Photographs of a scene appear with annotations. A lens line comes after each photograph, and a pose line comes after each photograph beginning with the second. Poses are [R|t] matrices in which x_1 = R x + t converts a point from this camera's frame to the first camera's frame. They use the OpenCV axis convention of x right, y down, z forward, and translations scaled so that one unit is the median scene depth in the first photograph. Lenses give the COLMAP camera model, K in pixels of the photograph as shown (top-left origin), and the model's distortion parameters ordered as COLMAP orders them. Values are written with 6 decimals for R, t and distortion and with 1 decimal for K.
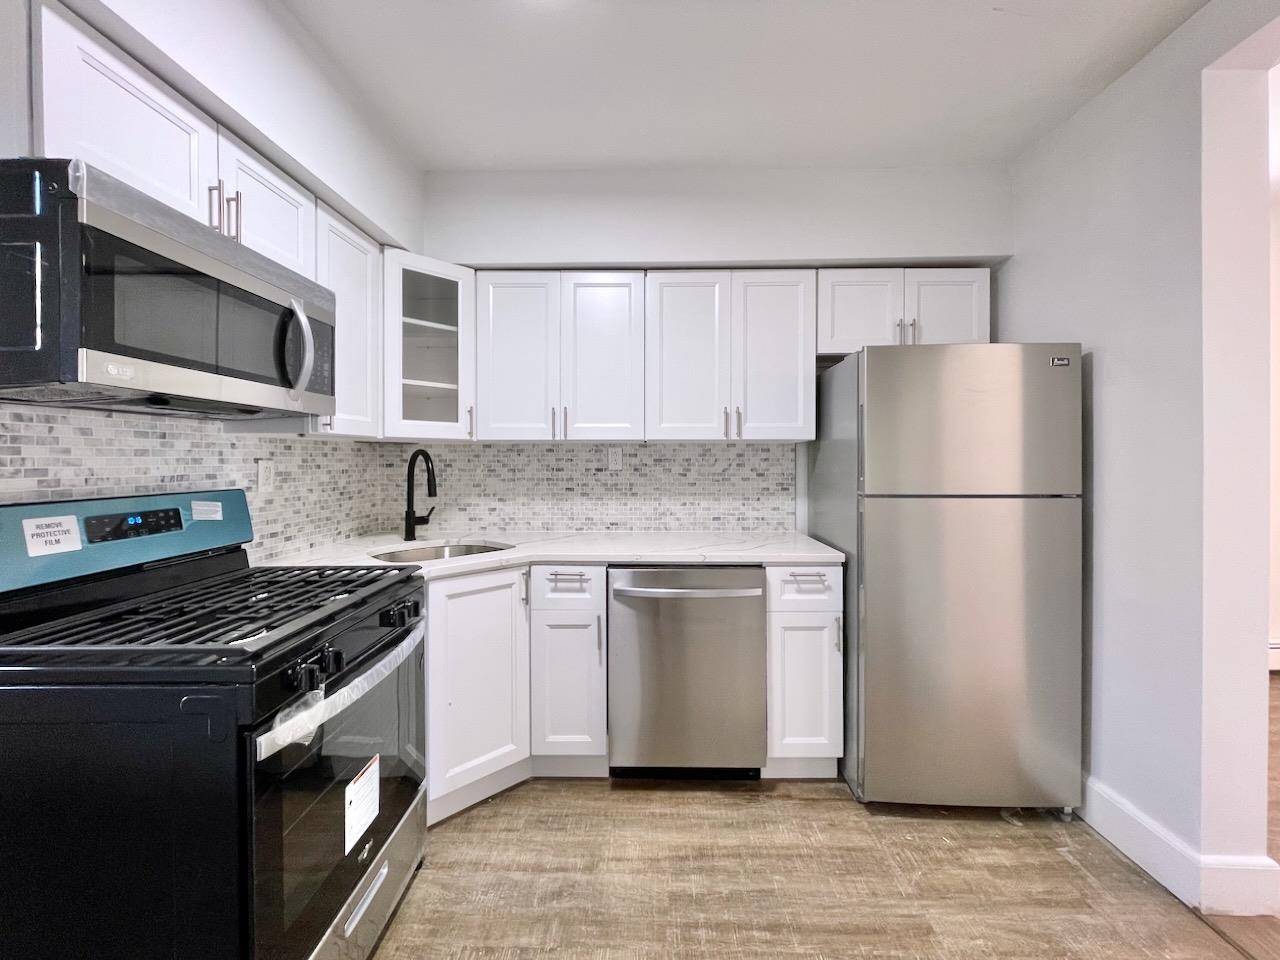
lens RADIAL K [[526.2, 0, 635.7], [0, 526.2, 462.5], [0, 0, 1]] dist [-0.001642, -0.000005]
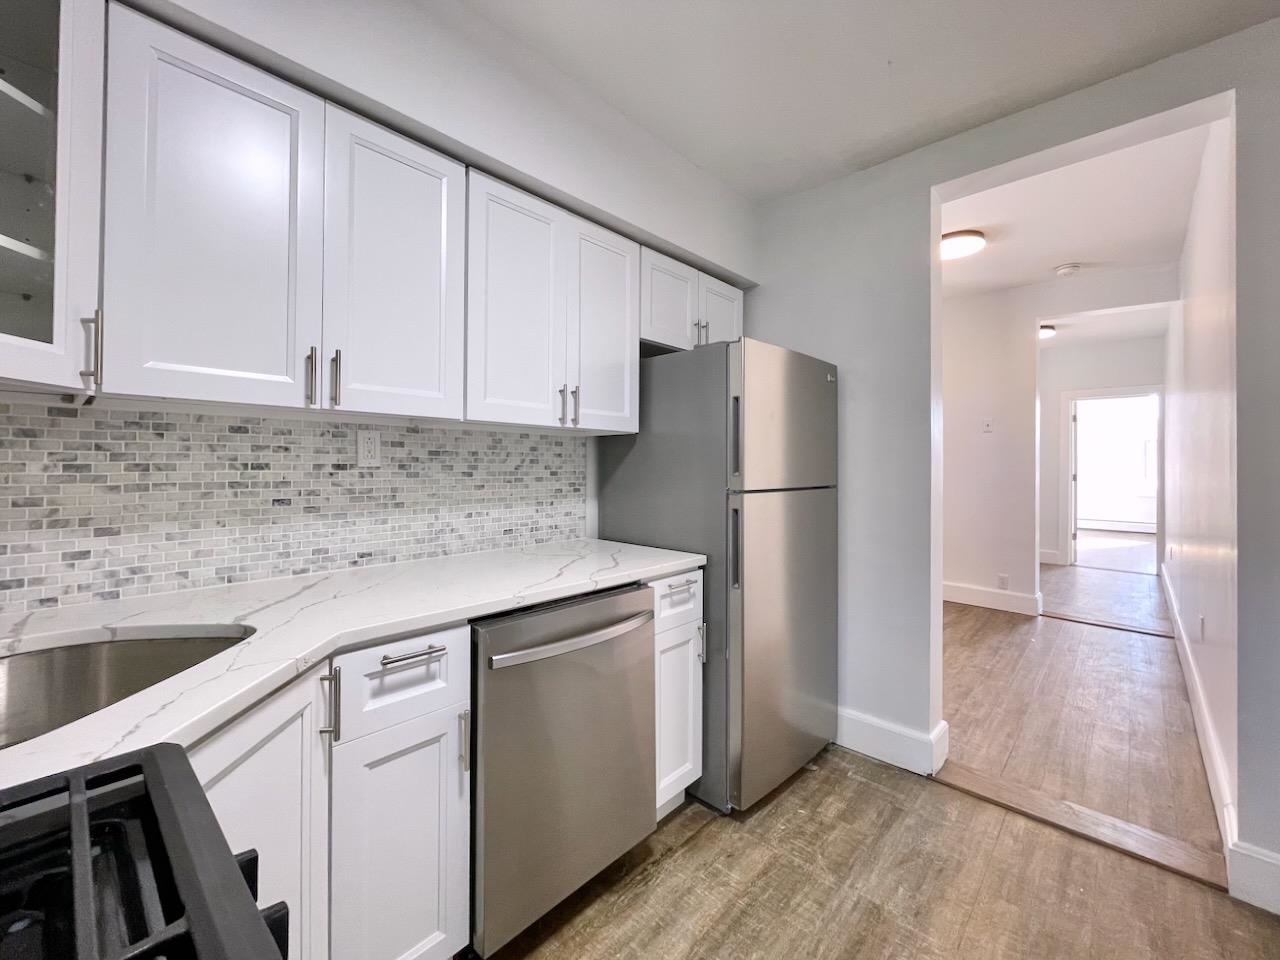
lens RADIAL K [[526.2, 0, 635.7], [0, 526.2, 462.5], [0, 0, 1]] dist [-0.001642, -0.000005]
pose [[0.668216, 0.009622, 0.743905, -0.375876], [-0.002543, 0.999940, -0.010649, 0.018915], [-0.743963, 0.005224, 0.668201, 0.460920]]
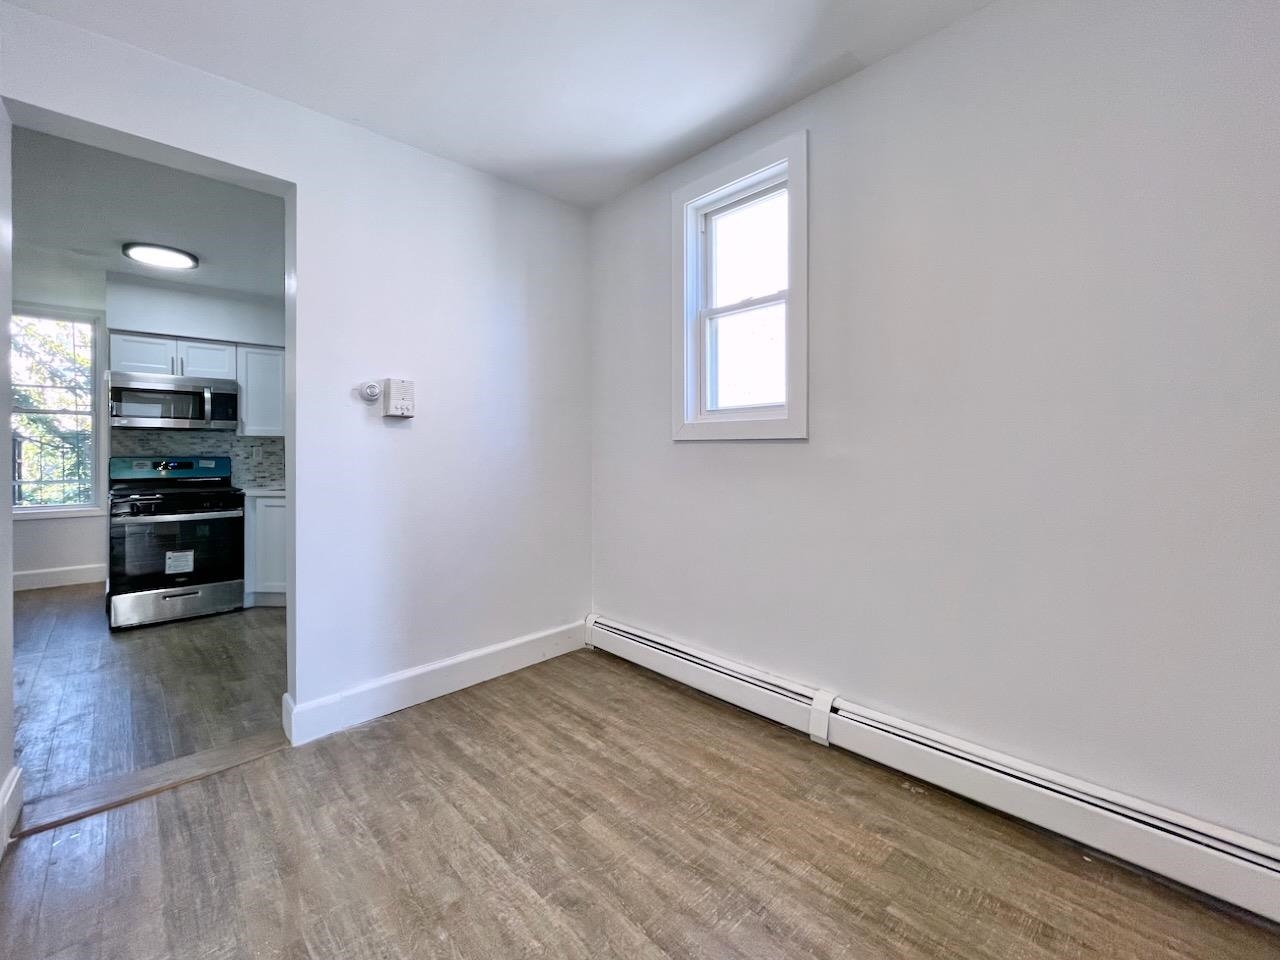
lens RADIAL K [[531.4, 0, 614.1], [0, 531.4, 457.7], [0, 0, 1]] dist [-0.000048, -0.000140]
pose [[0.697474, 0.010955, -0.716526, 2.094560], [-0.011455, 0.999926, 0.004138, 0.016124], [0.716518, 0.005322, 0.697548, 0.422343]]
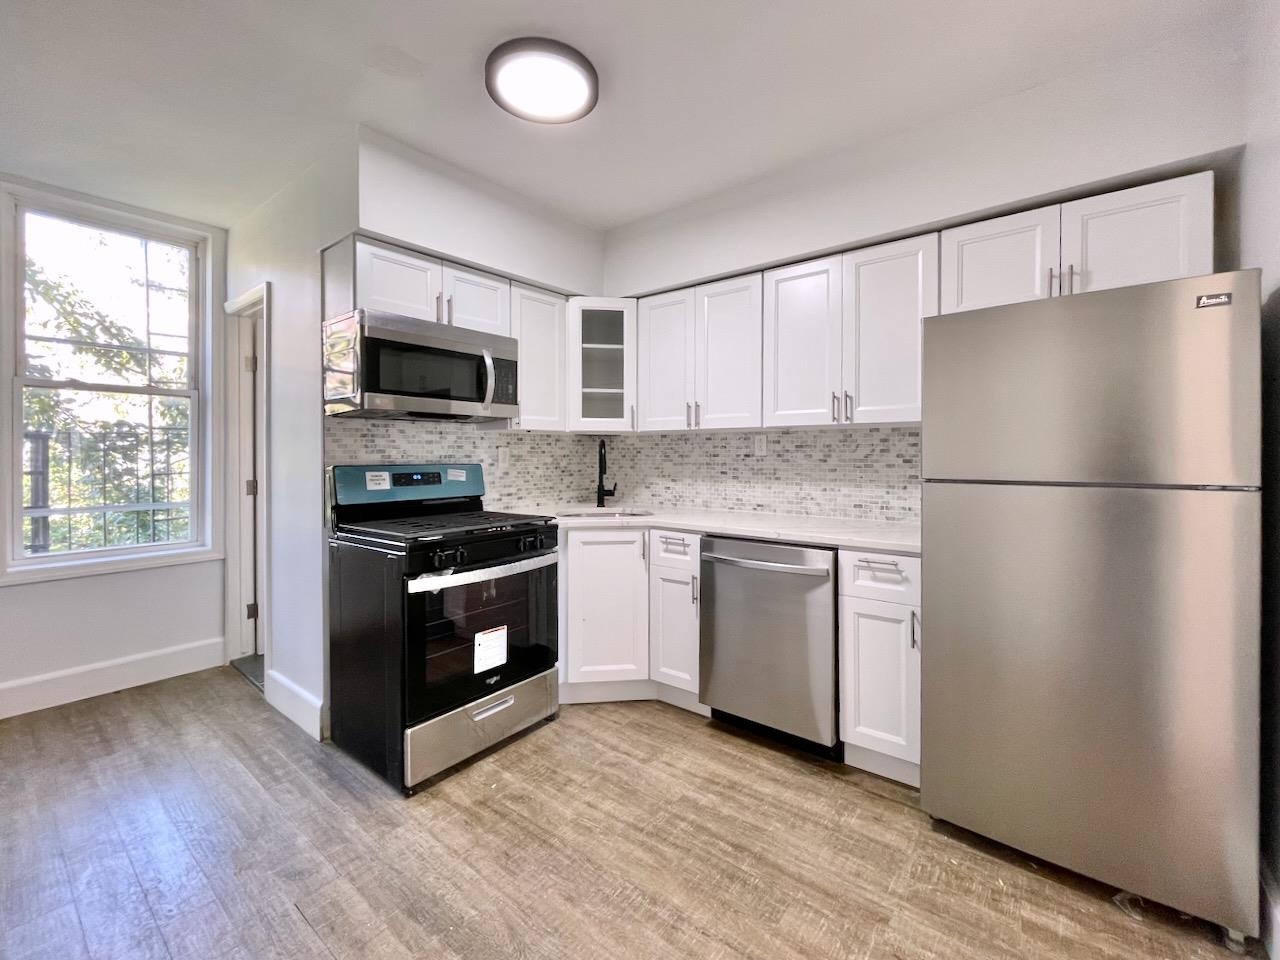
lens RADIAL K [[539.2, 0, 637.2], [0, 539.2, 457.7], [0, 0, 1]] dist [-0.000201, -0.000123]
pose [[0.797011, 0.003699, -0.603954, 0.558583], [-0.002596, 0.999993, 0.002699, 0.020467], [0.603960, -0.000583, 0.797015, -0.052289]]
